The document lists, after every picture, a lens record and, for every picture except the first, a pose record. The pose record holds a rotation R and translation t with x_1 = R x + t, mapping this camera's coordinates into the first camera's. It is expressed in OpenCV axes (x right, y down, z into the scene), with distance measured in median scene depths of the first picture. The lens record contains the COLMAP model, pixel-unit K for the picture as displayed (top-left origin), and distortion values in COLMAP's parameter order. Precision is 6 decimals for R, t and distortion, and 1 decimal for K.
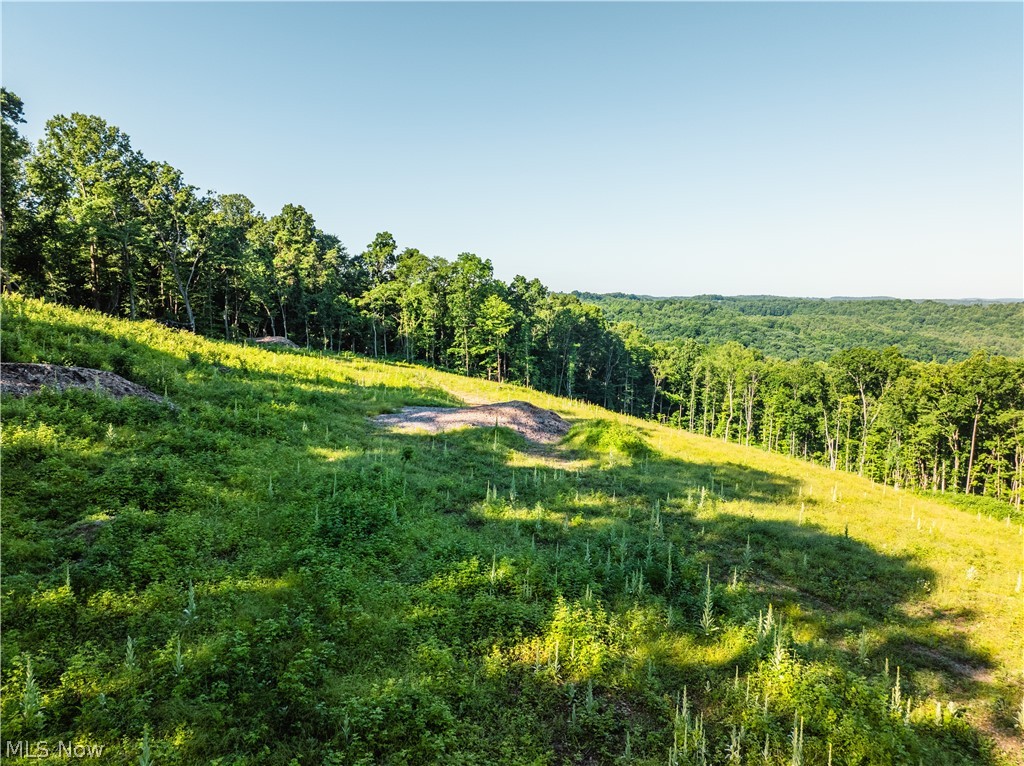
lens RADIAL K [[740.1, 0, 513.2], [0, 740.1, 382.8], [0, 0, 1]] dist [-0.033090, 0.016957]
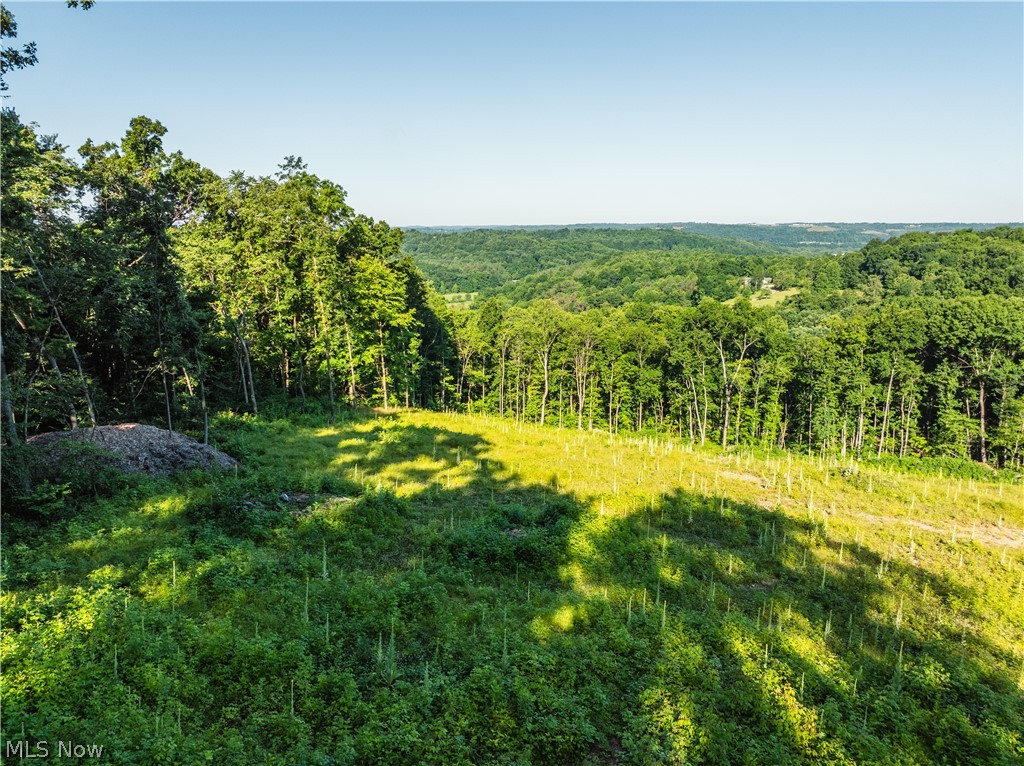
lens RADIAL K [[740.1, 0, 519.8], [0, 740.1, 383.5], [0, 0, 1]] dist [-0.033090, 0.016957]
pose [[0.774804, -0.126464, 0.619423, -0.223236], [0.066532, 0.990658, 0.119035, -0.060008], [-0.628691, -0.051017, 0.775980, 0.375204]]
